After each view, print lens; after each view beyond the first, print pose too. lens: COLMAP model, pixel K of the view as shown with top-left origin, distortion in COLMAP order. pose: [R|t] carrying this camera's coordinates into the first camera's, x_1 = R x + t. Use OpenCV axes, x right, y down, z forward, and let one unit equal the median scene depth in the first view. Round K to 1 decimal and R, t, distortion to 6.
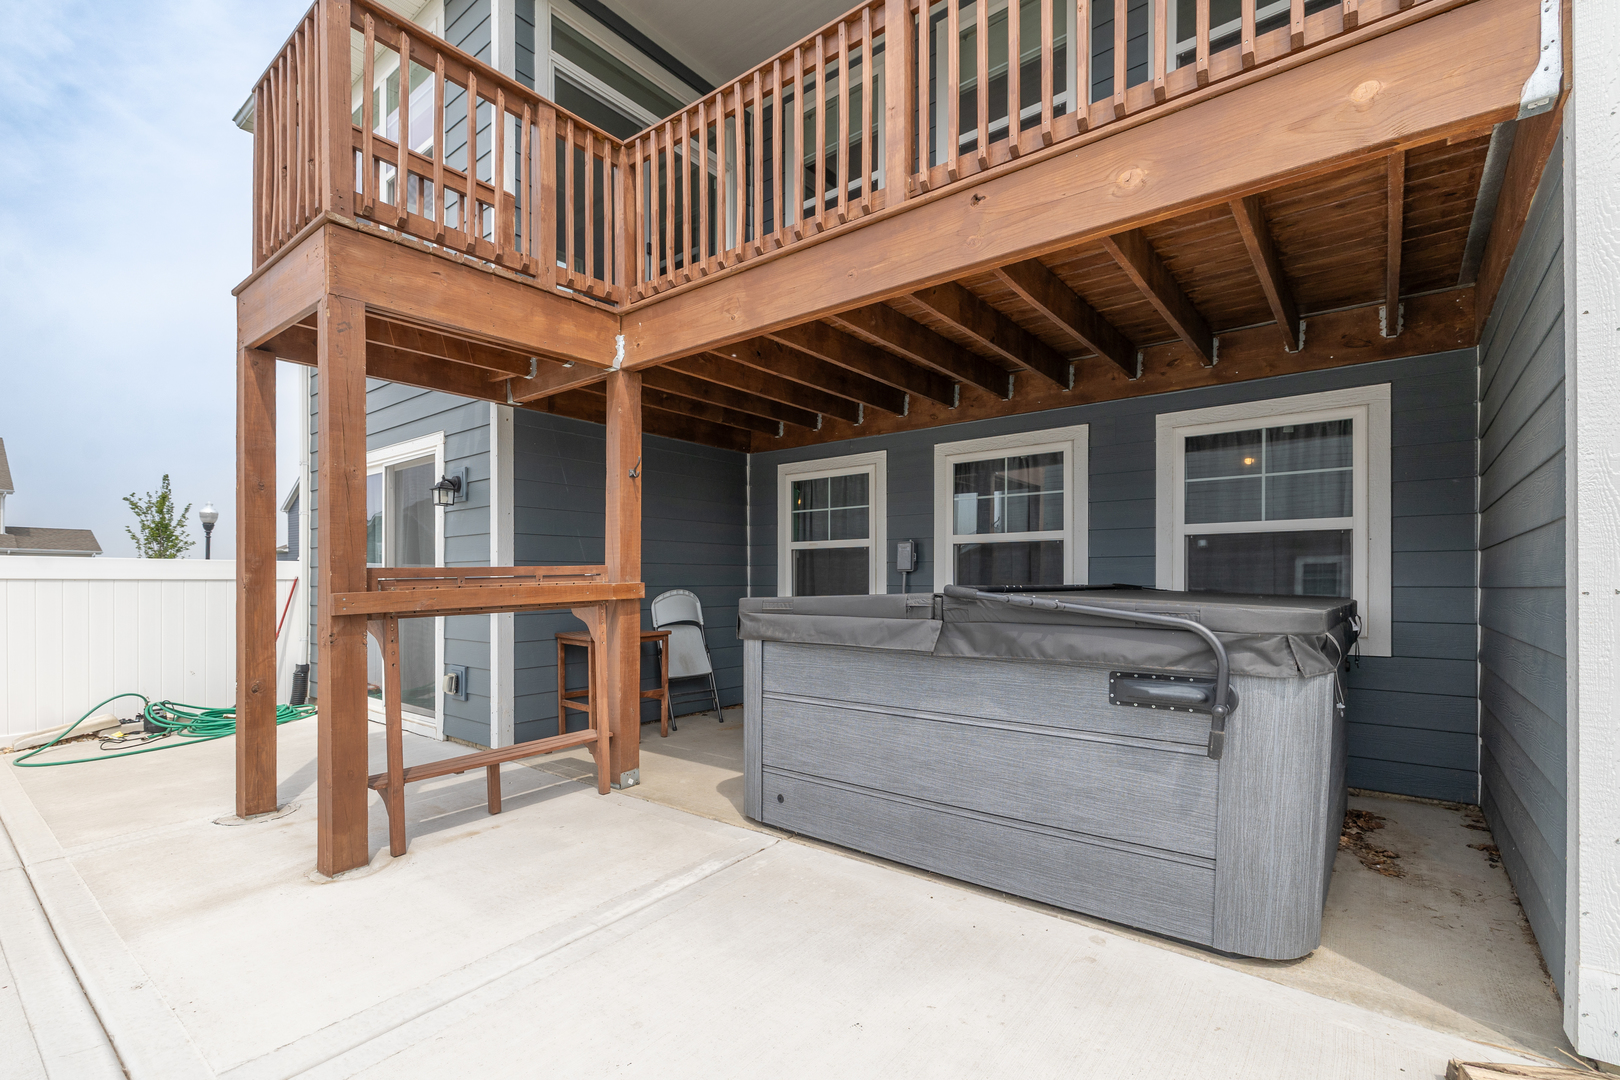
lens RADIAL K [[743.7, 0, 748.3], [0, 743.7, 580.6], [0, 0, 1]] dist [-0.002222, 0.000223]
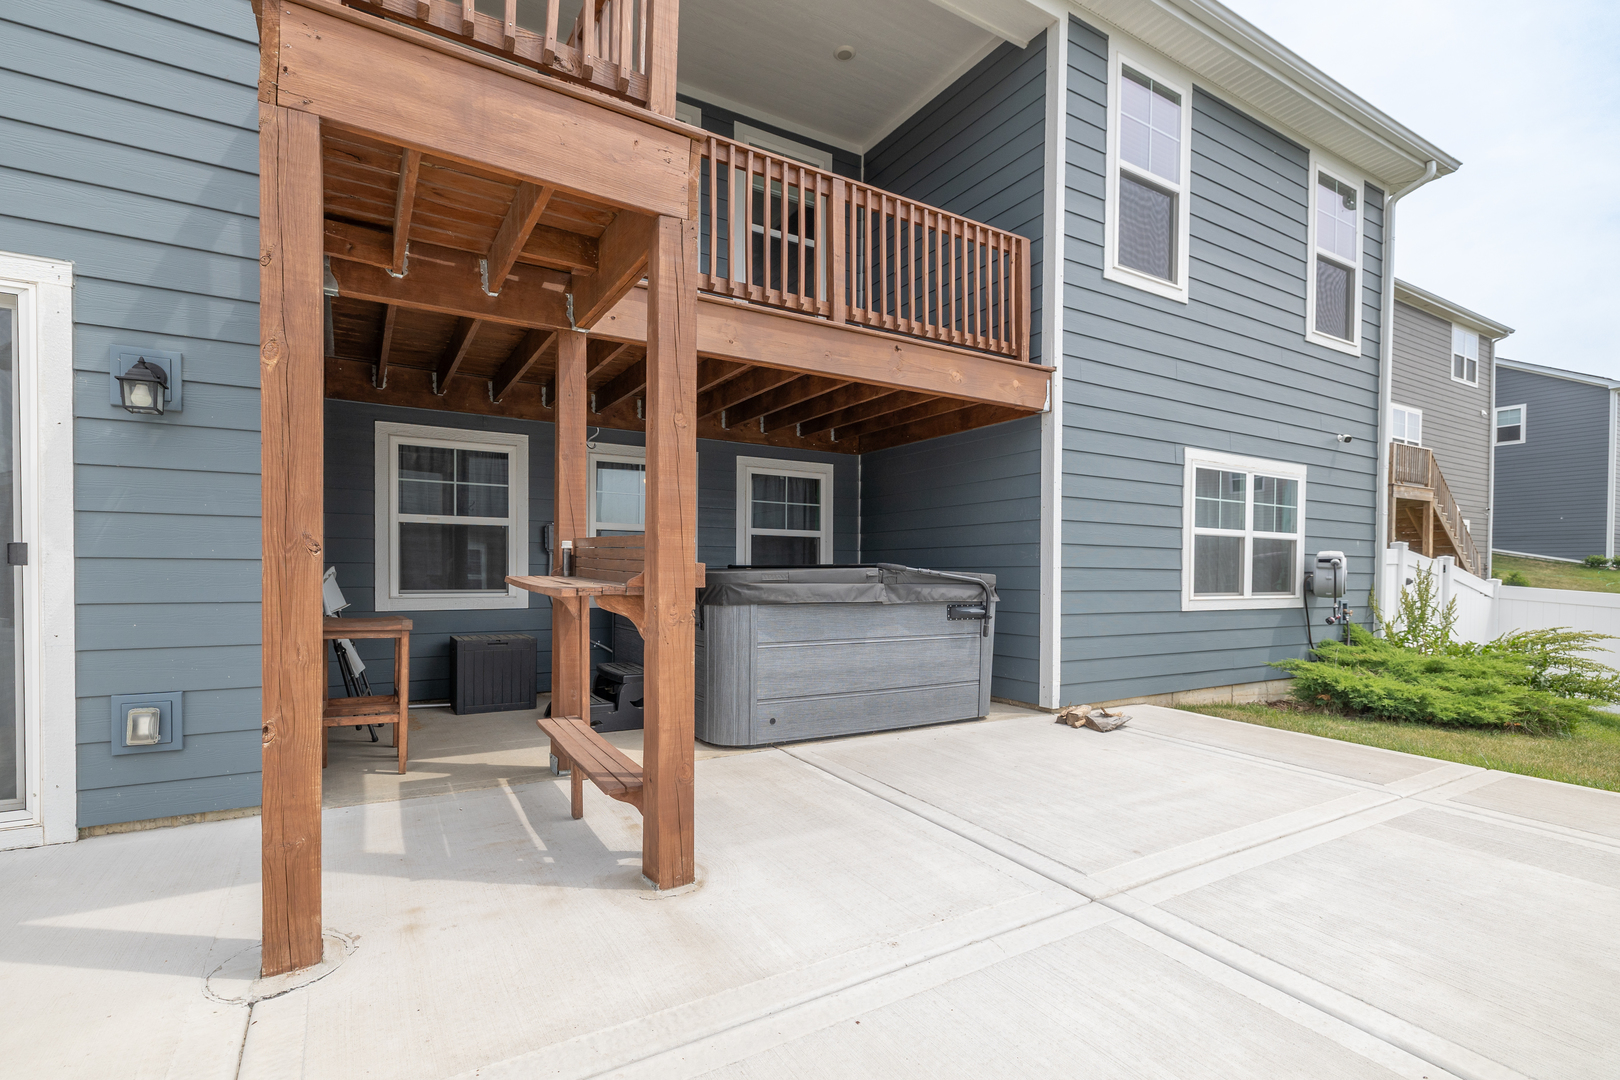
lens RADIAL K [[743.7, 0, 804.1], [0, 743.7, 570.6], [0, 0, 1]] dist [-0.002222, 0.000223]
pose [[0.317601, 0.005663, 0.948208, -1.214385], [-0.009992, 0.999947, -0.002625, 0.025442], [-0.948172, -0.008640, 0.317640, 0.528072]]
